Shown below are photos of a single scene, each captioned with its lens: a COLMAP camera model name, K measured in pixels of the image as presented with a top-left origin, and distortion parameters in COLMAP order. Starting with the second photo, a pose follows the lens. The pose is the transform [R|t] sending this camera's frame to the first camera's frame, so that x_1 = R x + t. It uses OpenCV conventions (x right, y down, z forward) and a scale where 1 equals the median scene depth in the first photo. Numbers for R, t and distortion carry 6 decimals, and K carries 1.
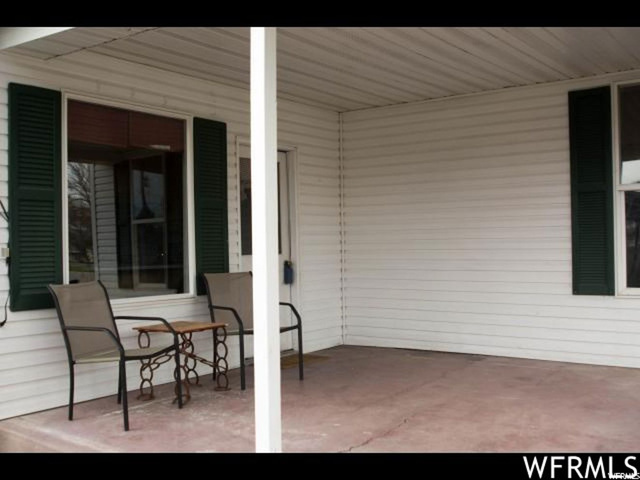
lens RADIAL K [[732.9, 0, 320.2], [0, 732.9, 238.0], [0, 0, 1]] dist [0.021010, 0.000000]
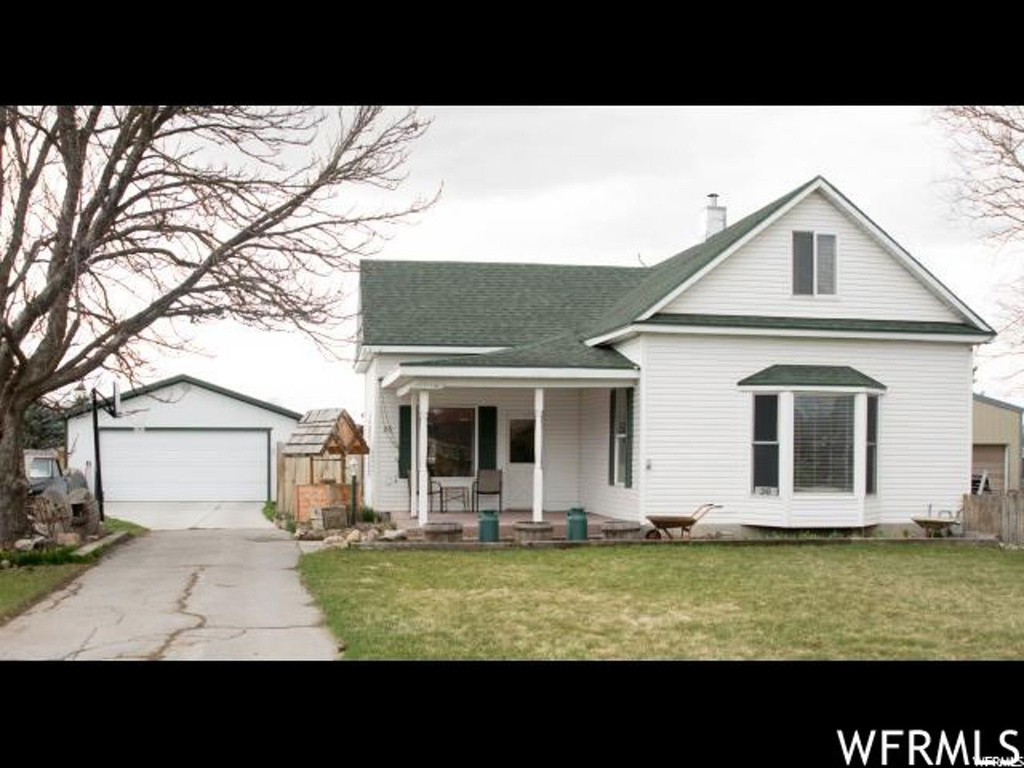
lens RADIAL K [[1057.7, 0, 510.6], [0, 1057.7, 388.4], [0, 0, 1]] dist [-0.096201, 0.000000]
pose [[0.694158, -0.023711, -0.719433, 2.445230], [-0.007263, 0.999176, -0.039938, -0.082955], [0.719786, 0.032949, 0.693413, -1.391266]]
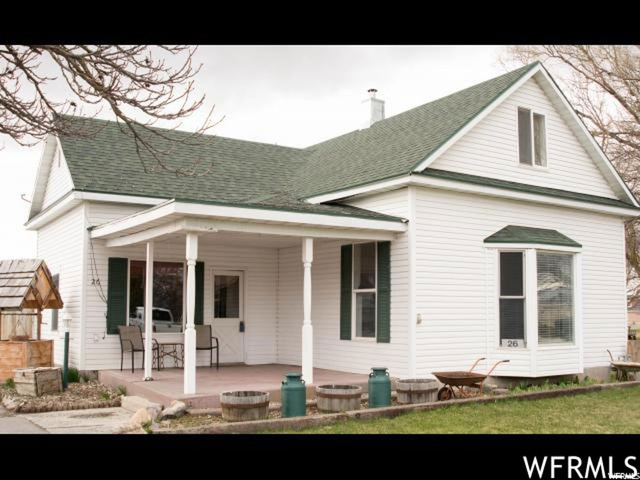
lens RADIAL K [[661.1, 0, 321.7], [0, 661.1, 239.9], [0, 0, 1]] dist [-0.096201, 0.000000]
pose [[0.920500, -0.022547, -0.390092, 1.096933], [-0.013015, 0.996011, -0.088281, -0.045022], [0.390526, 0.086339, 0.916534, -0.858645]]
